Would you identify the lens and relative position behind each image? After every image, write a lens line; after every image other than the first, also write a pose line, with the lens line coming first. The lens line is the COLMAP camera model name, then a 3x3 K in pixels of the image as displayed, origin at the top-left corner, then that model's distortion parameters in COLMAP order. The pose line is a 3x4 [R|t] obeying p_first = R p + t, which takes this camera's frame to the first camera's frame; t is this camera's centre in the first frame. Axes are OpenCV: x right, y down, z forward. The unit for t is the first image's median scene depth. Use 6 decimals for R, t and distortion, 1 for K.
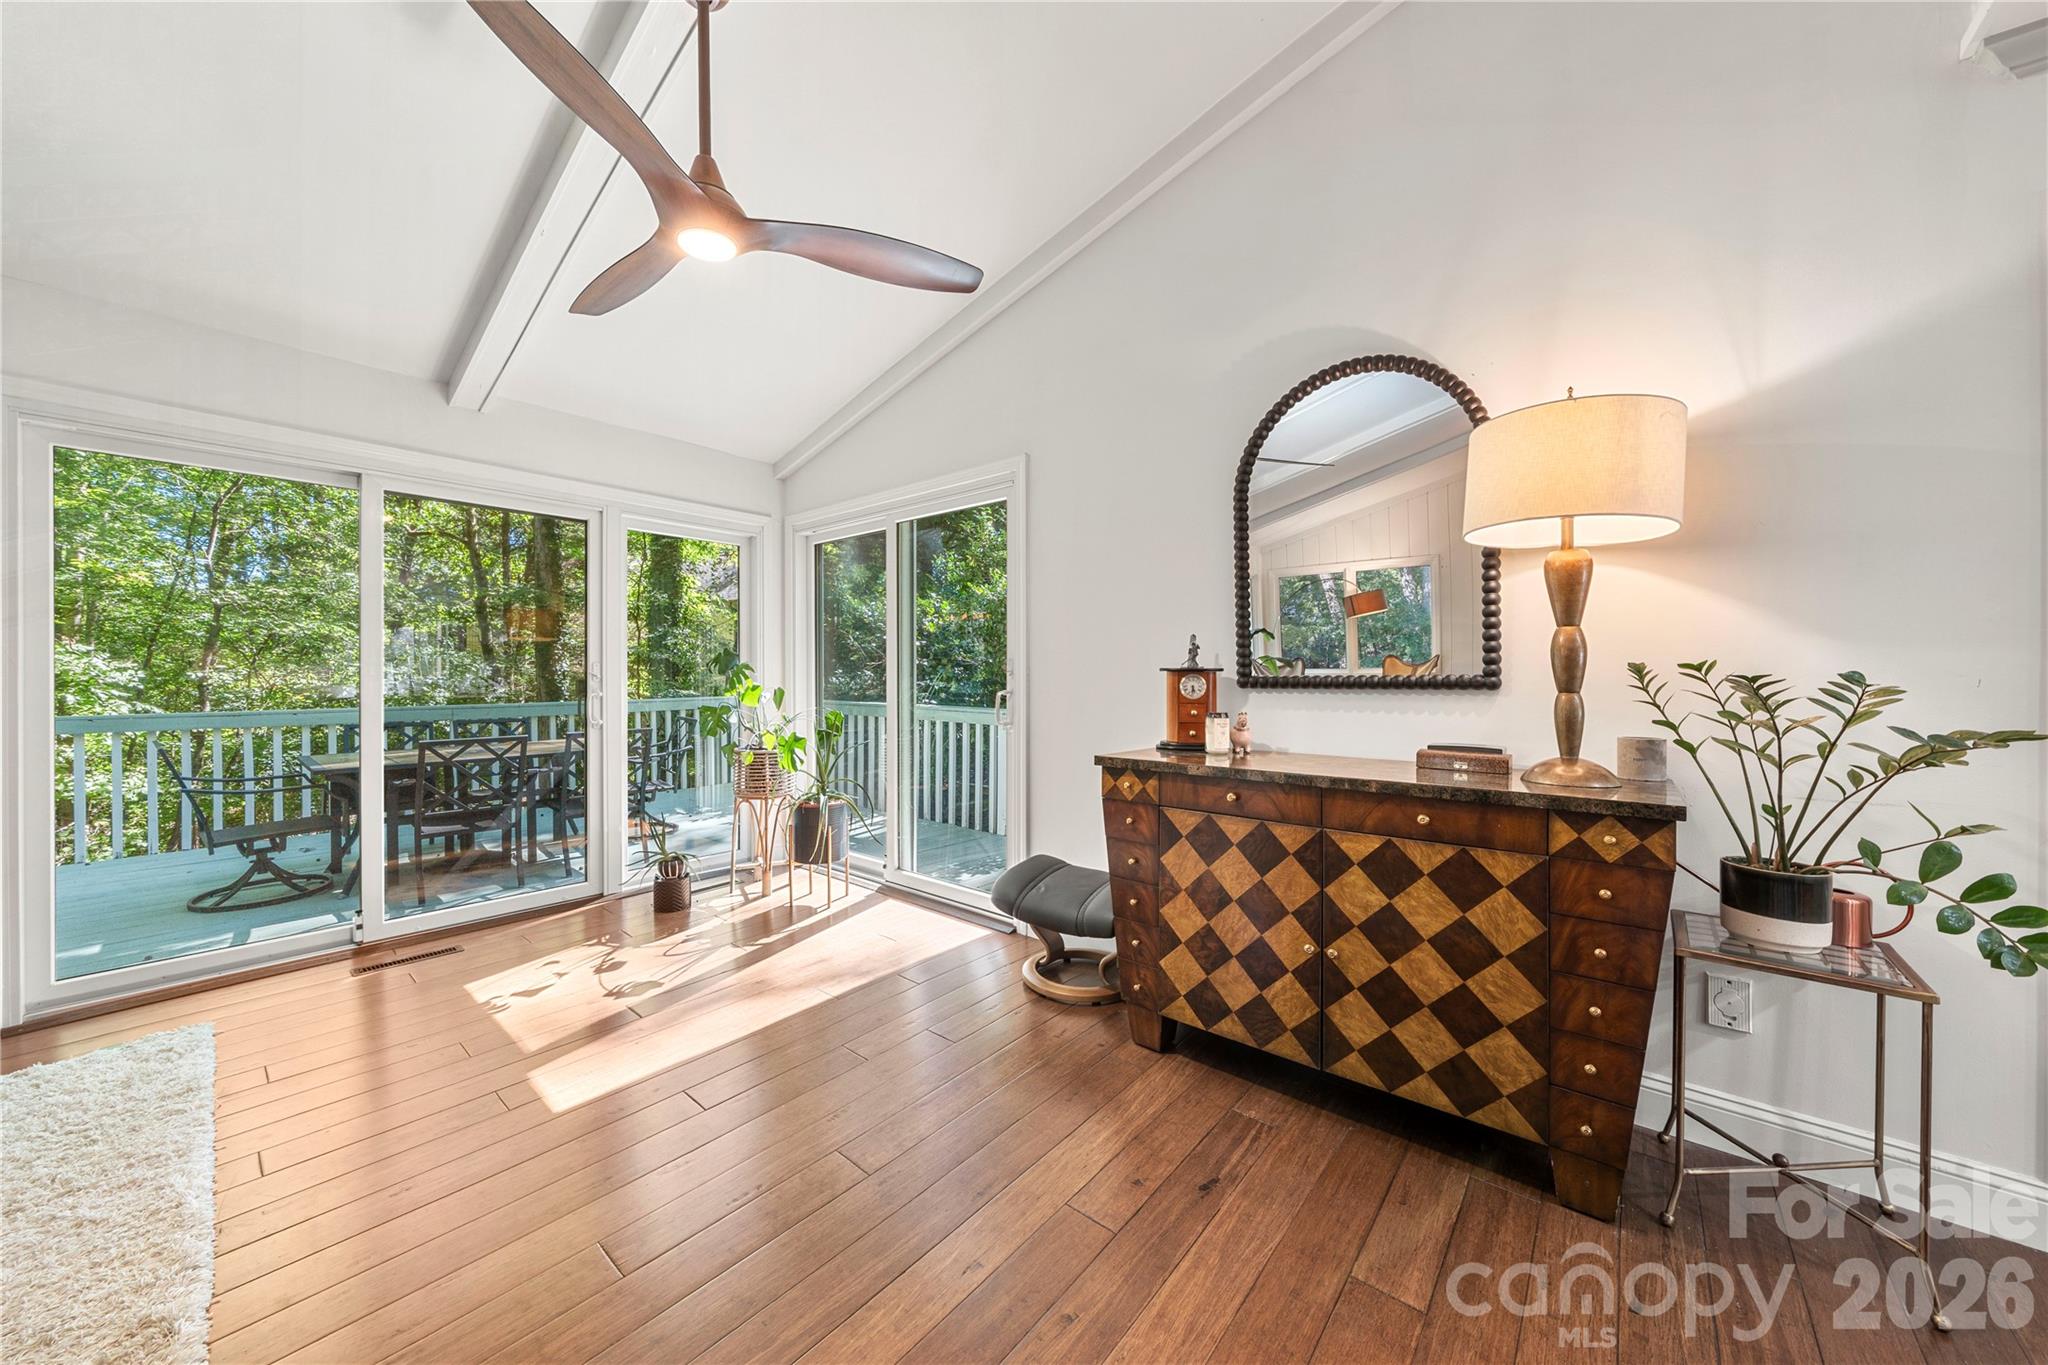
lens RADIAL K [[727.7, 0, 1029.6], [0, 727.7, 674.4], [0, 0, 1]] dist [-0.000624, -0.000184]
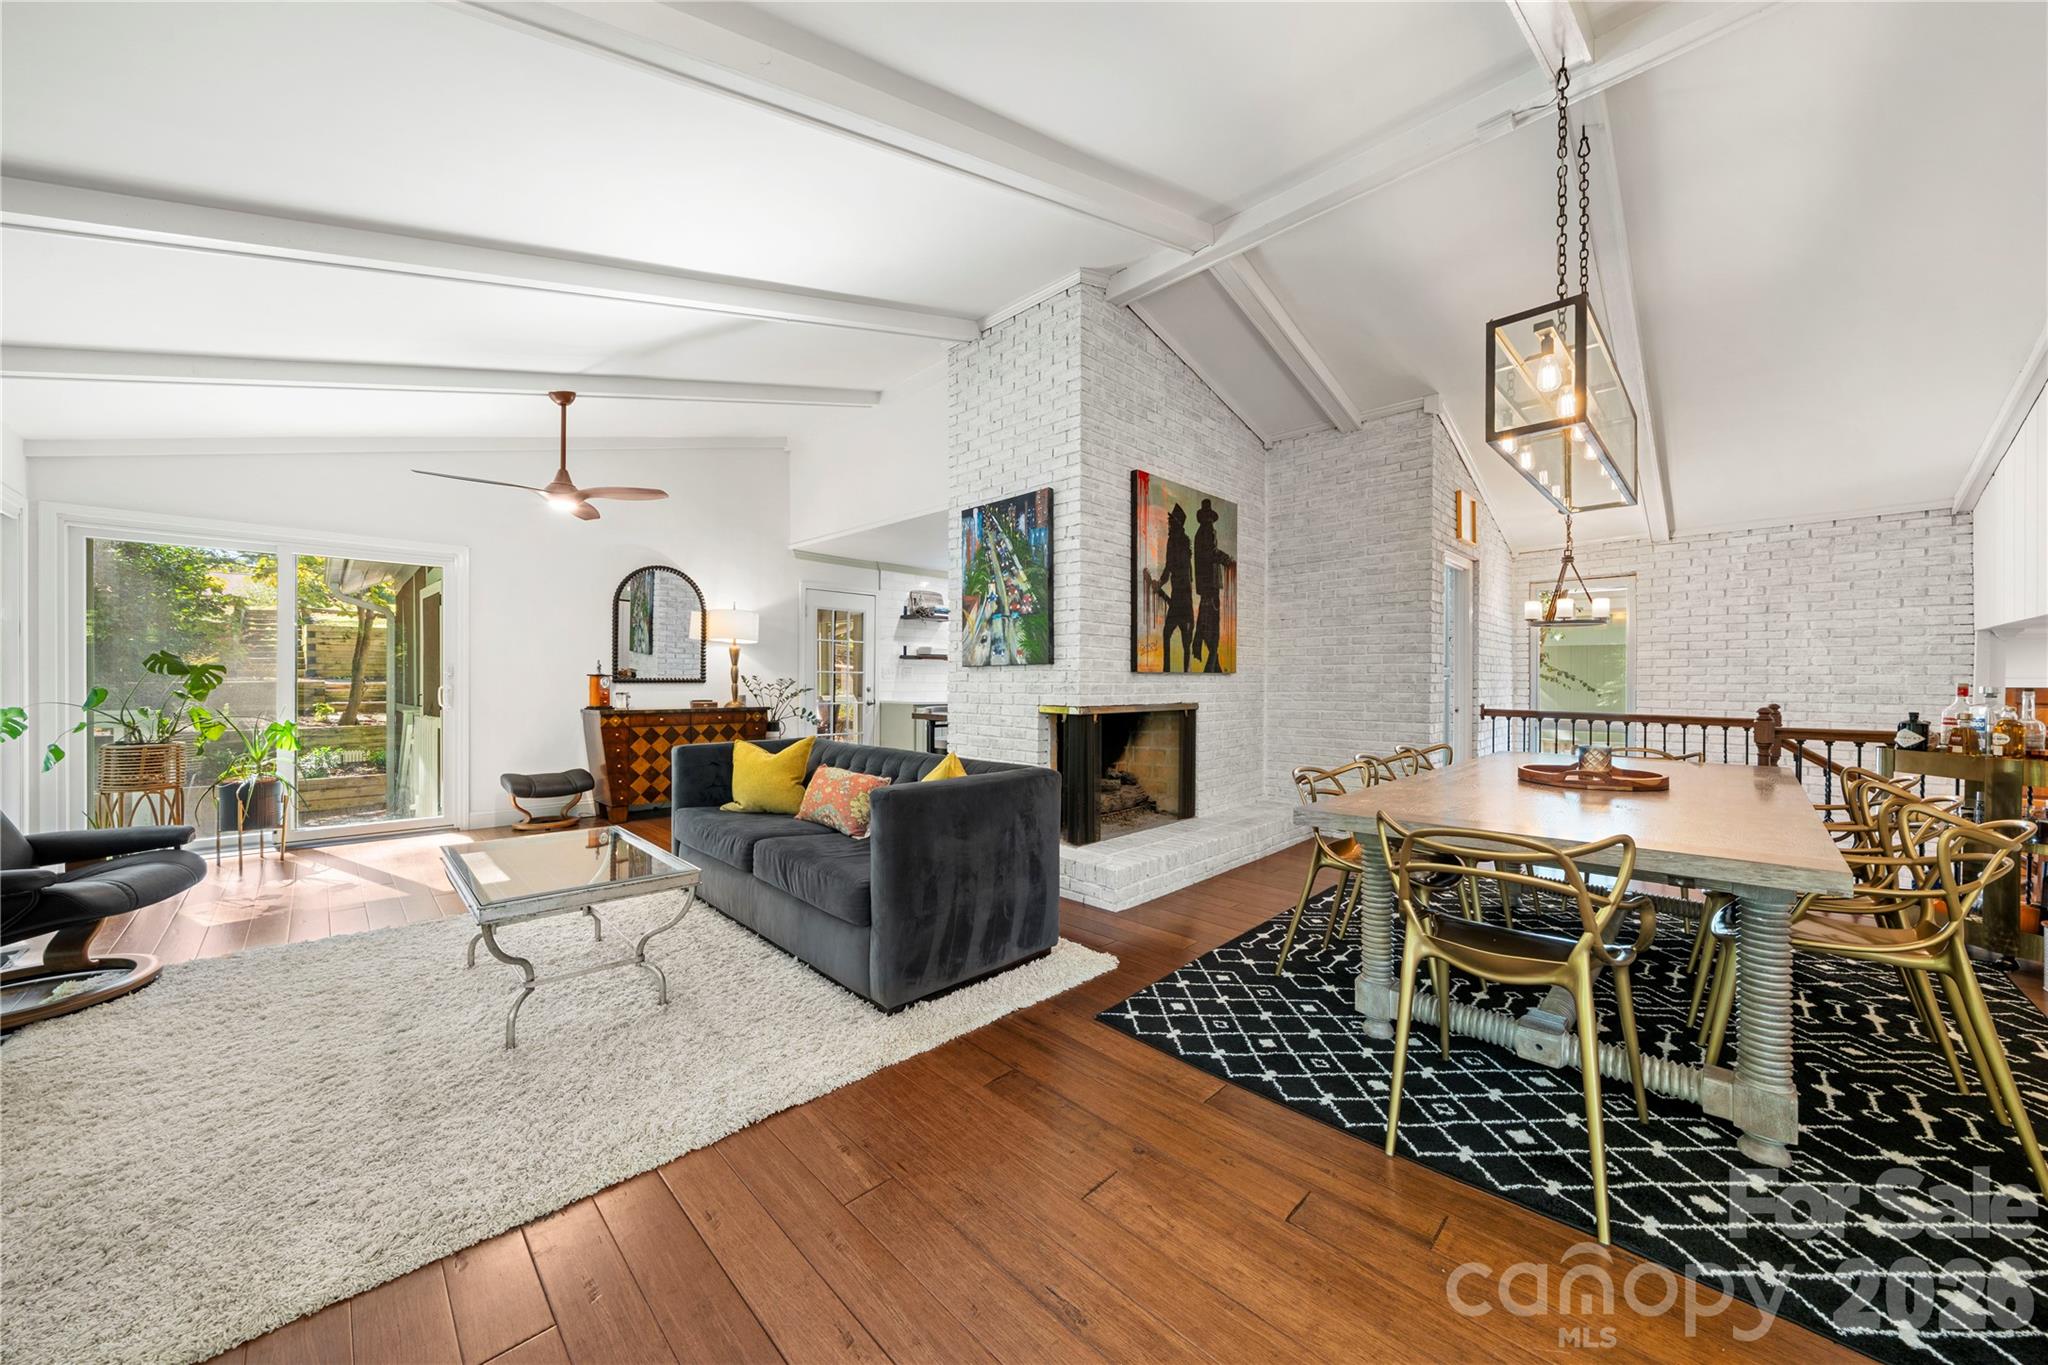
lens RADIAL K [[702.5, 0, 1017.1], [0, 702.5, 677.7], [0, 0, 1]] dist [-0.002087, -0.000163]
pose [[0.083835, 0.002280, 0.996477, -2.318169], [-0.006116, 0.999980, -0.001773, -0.005143], [-0.996461, -0.005946, 0.083847, -0.642723]]
